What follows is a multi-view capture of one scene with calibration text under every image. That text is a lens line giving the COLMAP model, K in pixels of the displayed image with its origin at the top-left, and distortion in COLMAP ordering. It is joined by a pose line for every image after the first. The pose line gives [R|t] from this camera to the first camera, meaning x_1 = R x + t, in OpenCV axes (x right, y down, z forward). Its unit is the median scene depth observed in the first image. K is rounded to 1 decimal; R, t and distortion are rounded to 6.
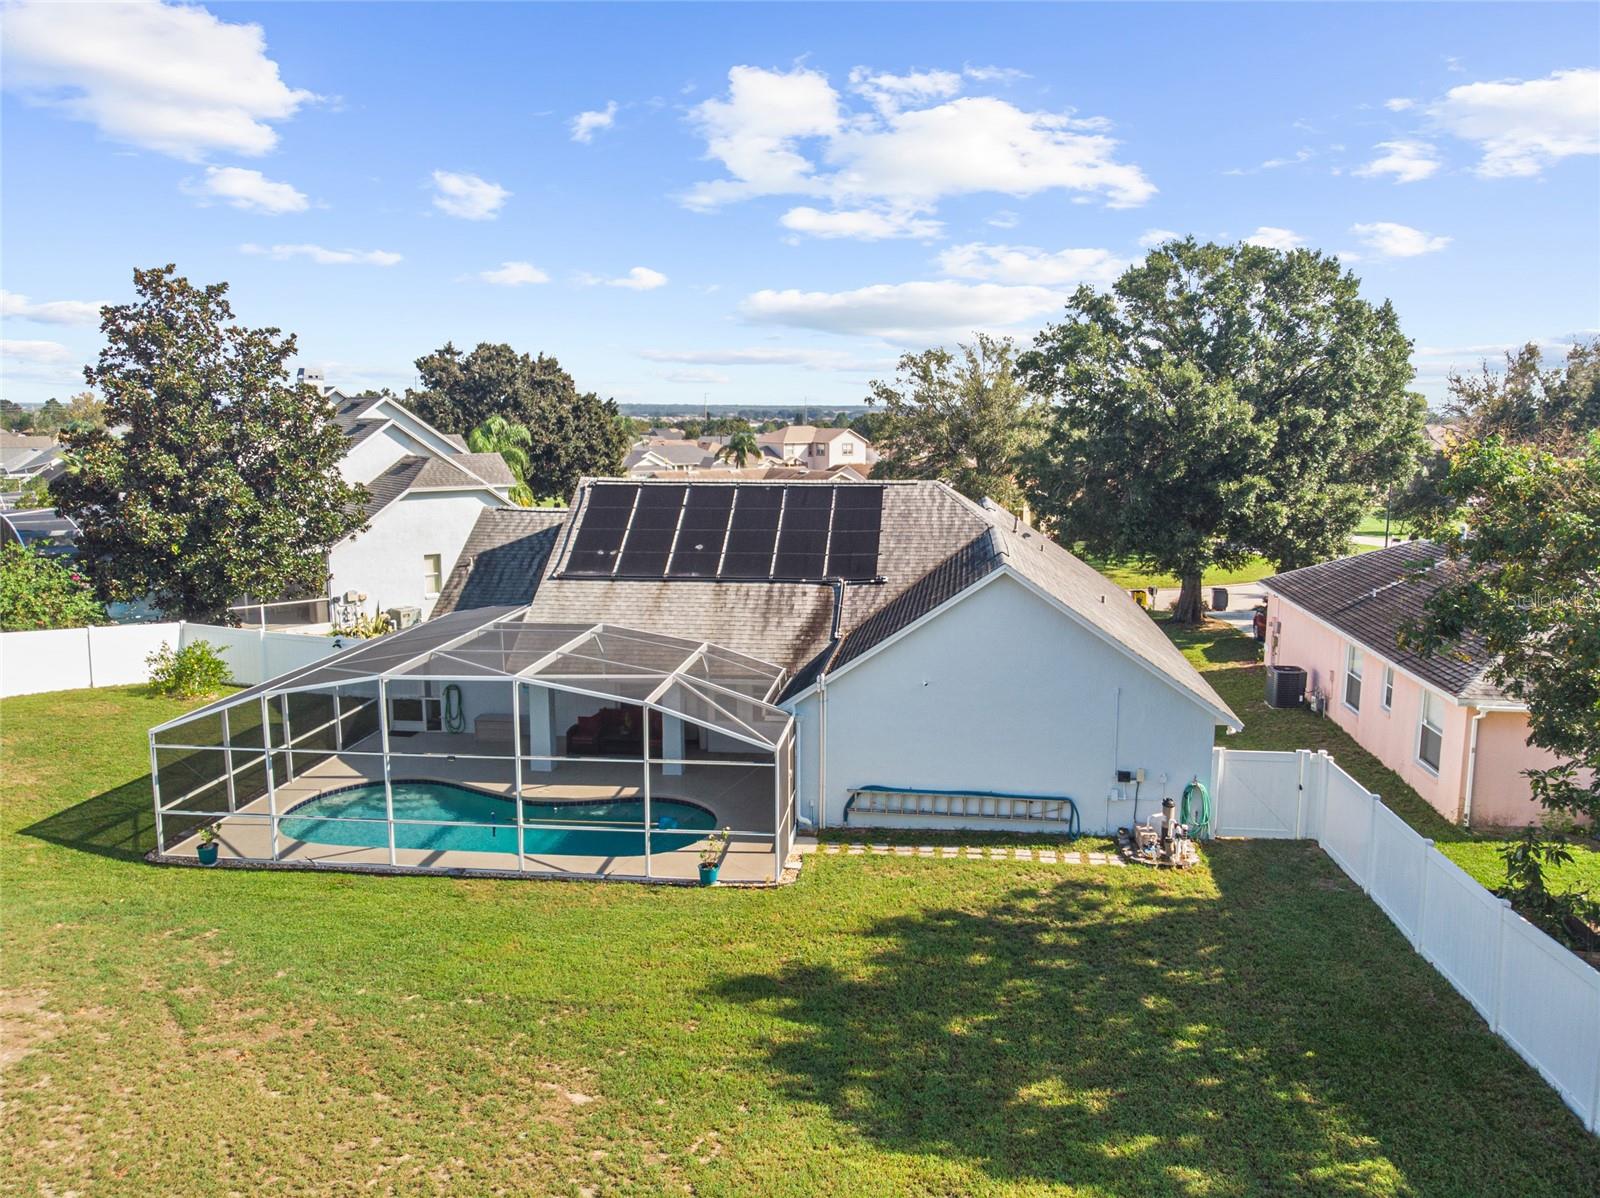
lens RADIAL K [[1201.1, 0, 812.4], [0, 1201.1, 576.7], [0, 0, 1]] dist [0.005003, -0.006184]
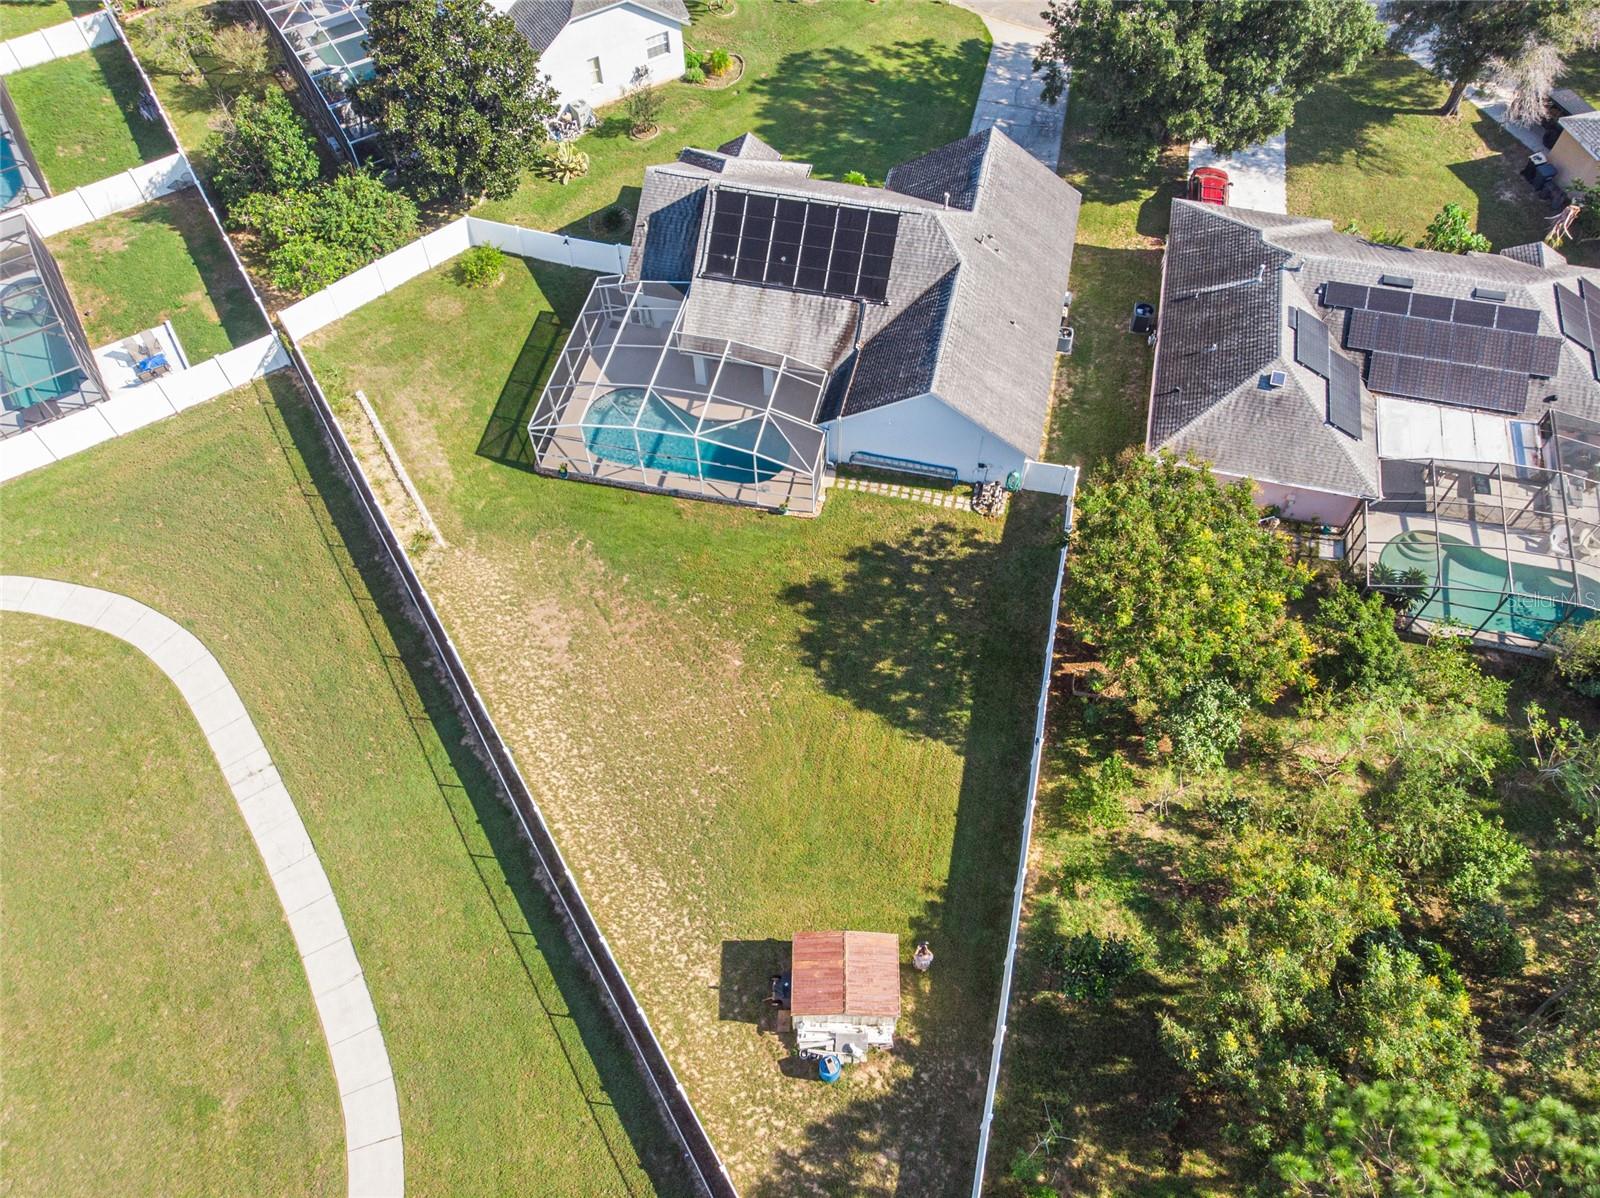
lens RADIAL K [[1201.1, 0, 799.6], [0, 1201.1, 589.1], [0, 0, 1]] dist [0.005003, -0.006184]
pose [[0.994253, 0.083710, -0.066740, 0.084293], [-0.005665, 0.663656, 0.748016, -1.042859], [0.106909, -0.743339, 0.660316, -0.478400]]
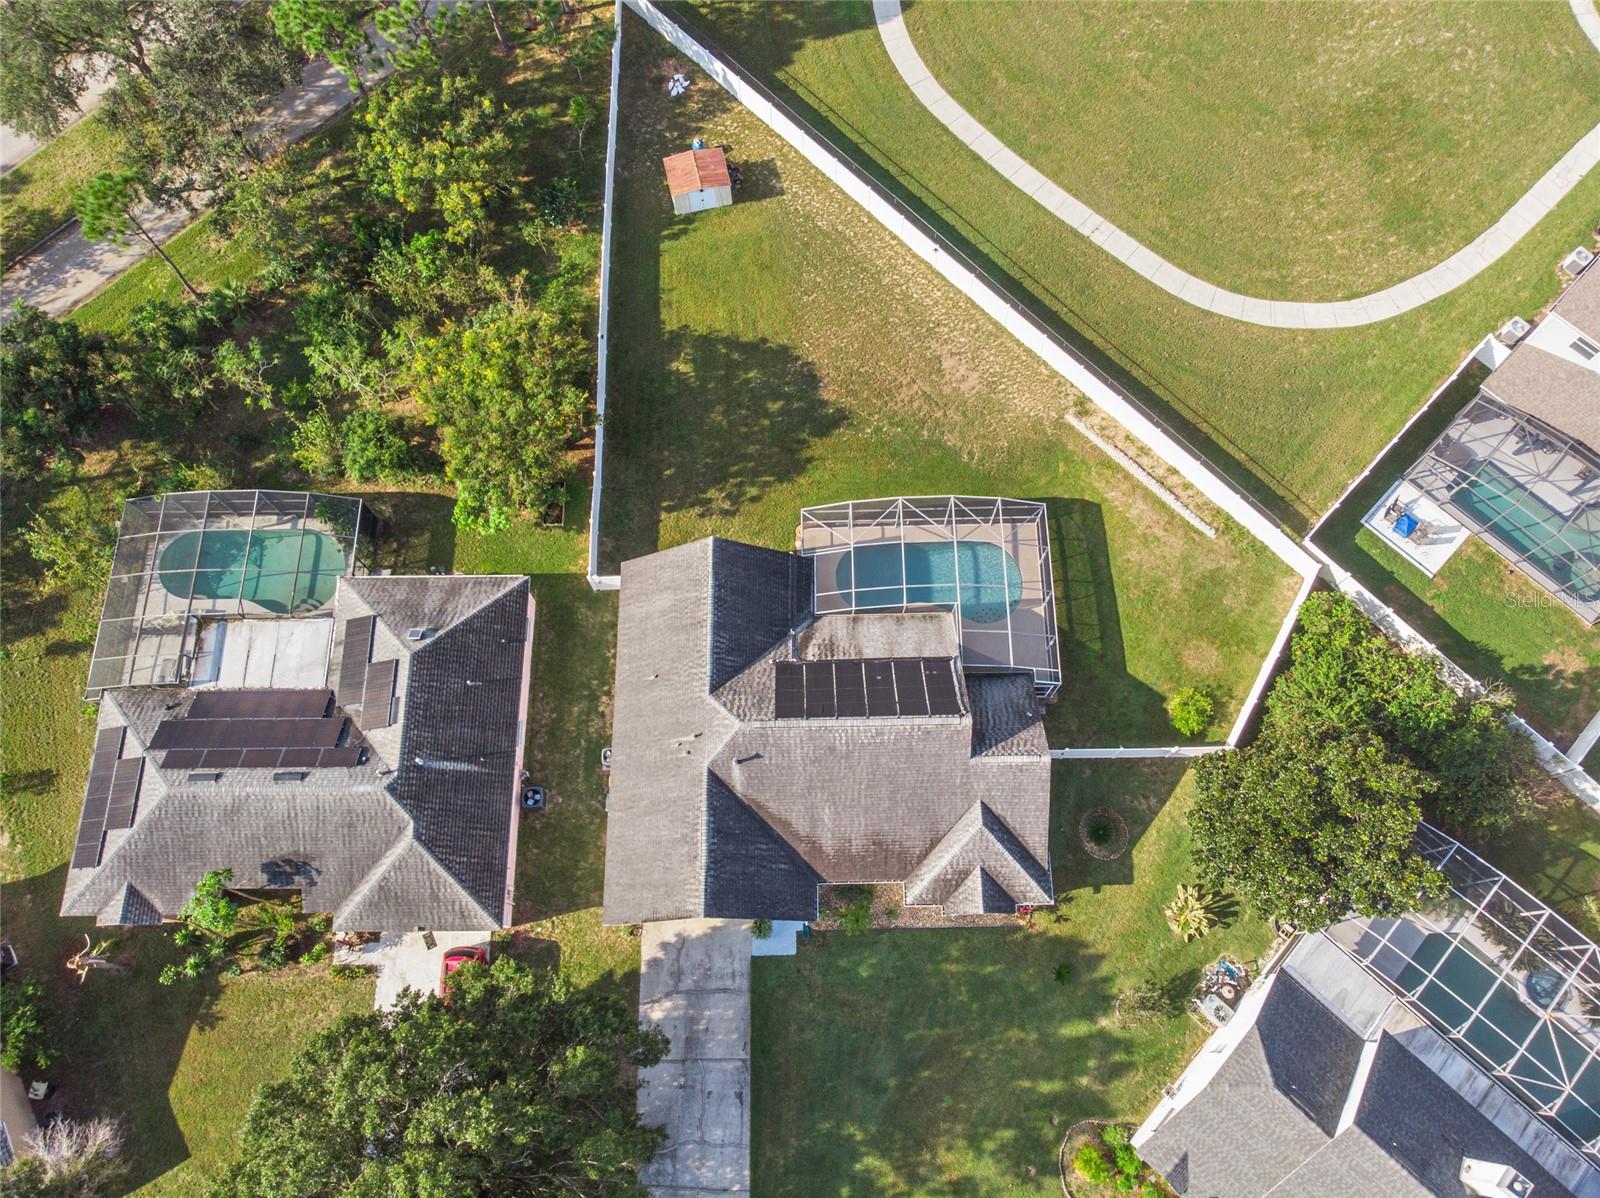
lens RADIAL K [[1201.1, 0, 829.4], [0, 1201.1, 574.1], [0, 0, 1]] dist [0.005003, -0.006184]
pose [[-0.990149, 0.127374, -0.058151, 0.062535], [-0.030113, 0.211879, 0.976832, -1.875411], [0.136744, 0.968960, -0.205956, 1.288631]]
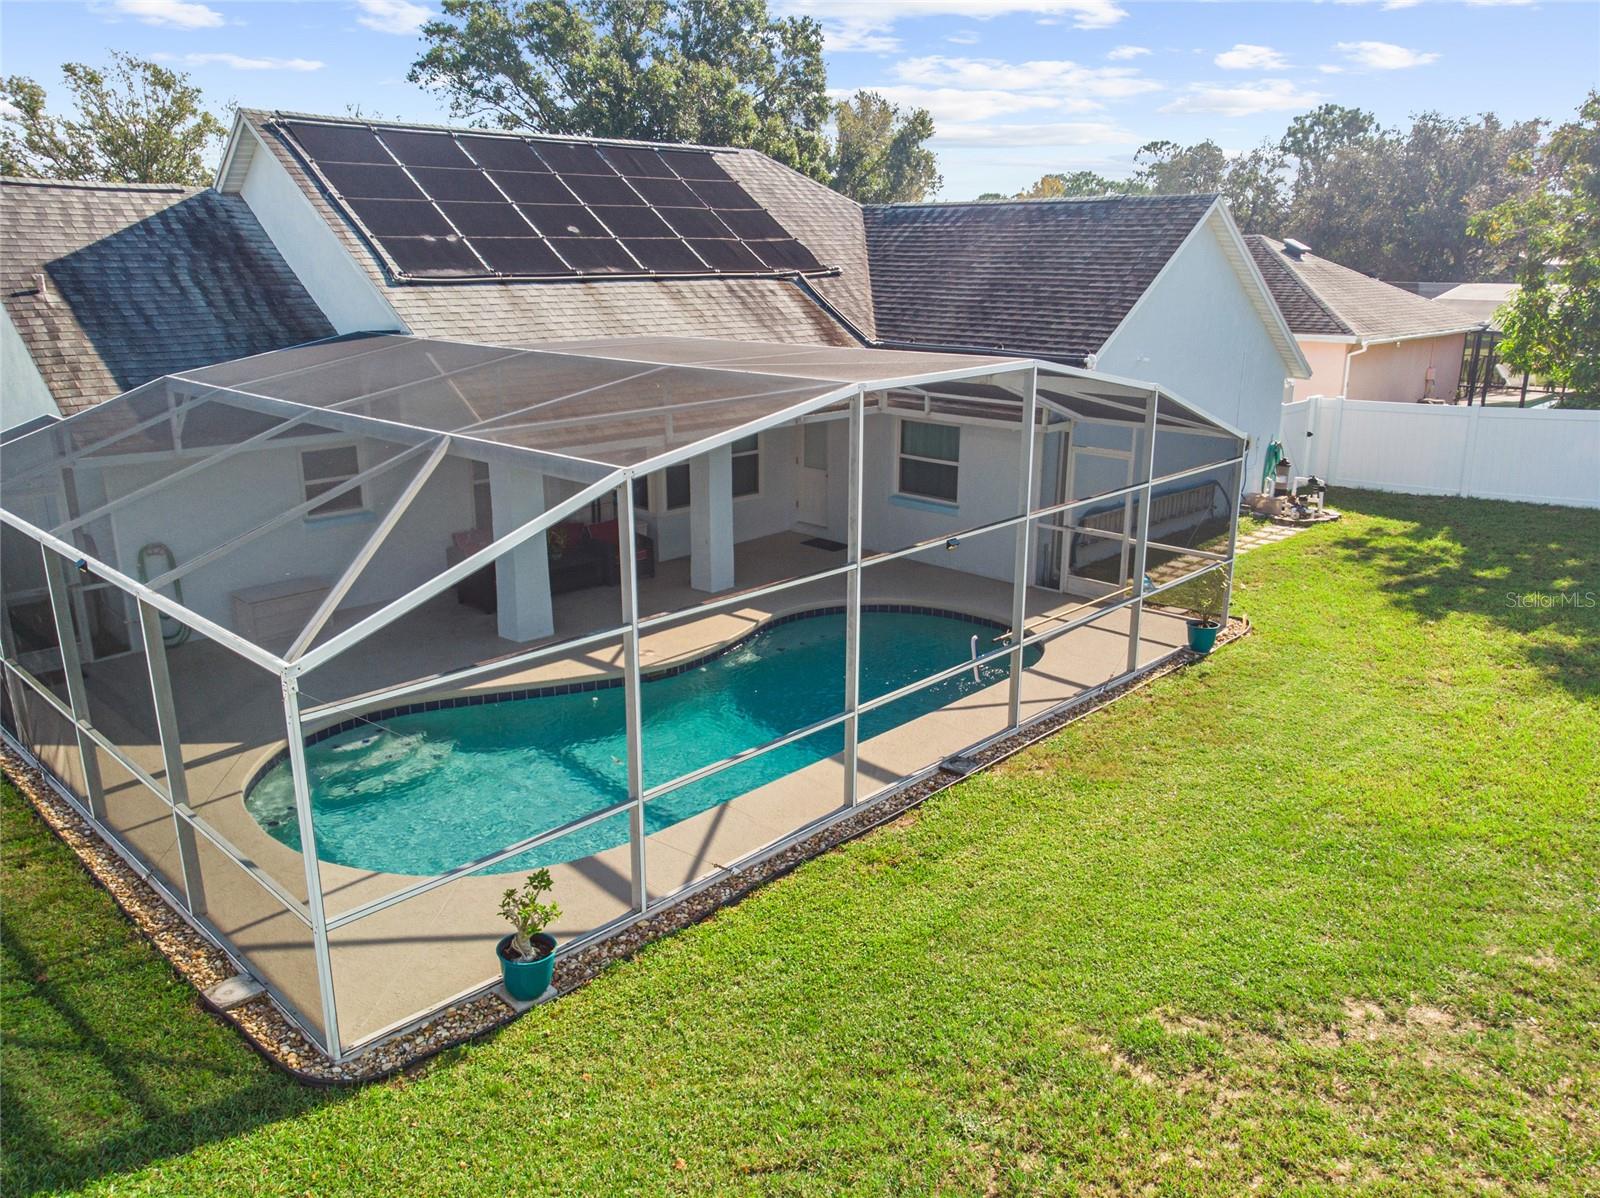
lens RADIAL K [[1201.1, 0, 810.1], [0, 1201.1, 596.9], [0, 0, 1]] dist [0.005003, -0.006184]
pose [[0.604113, -0.218729, 0.766293, -0.553284], [0.113962, 0.975423, 0.188579, 0.057032], [-0.788708, -0.026595, 0.614193, 0.578182]]
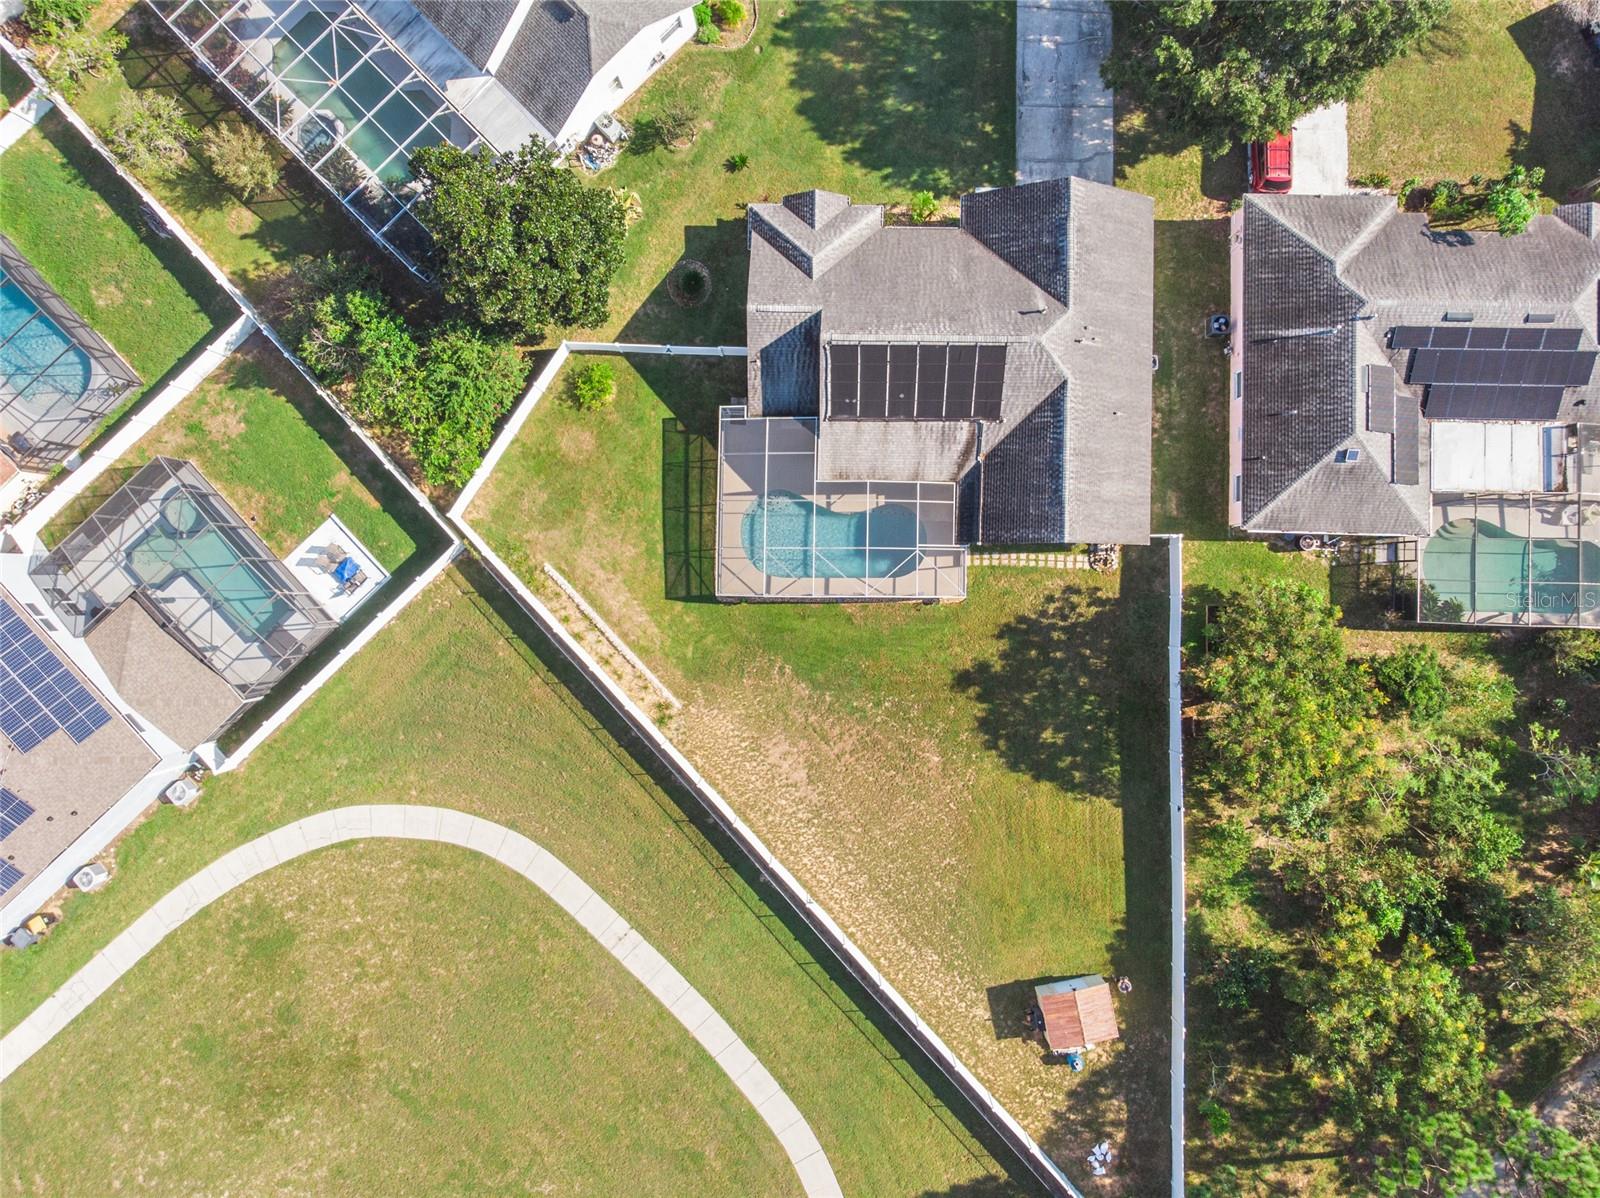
lens RADIAL K [[1201.1, 0, 803.5], [0, 1201.1, 532.2], [0, 0, 1]] dist [0.005003, -0.006184]
pose [[0.994546, -0.103516, -0.012772, -0.256748], [0.030962, 0.176076, 0.983890, -1.895283], [-0.099599, -0.978919, 0.178320, 0.527489]]
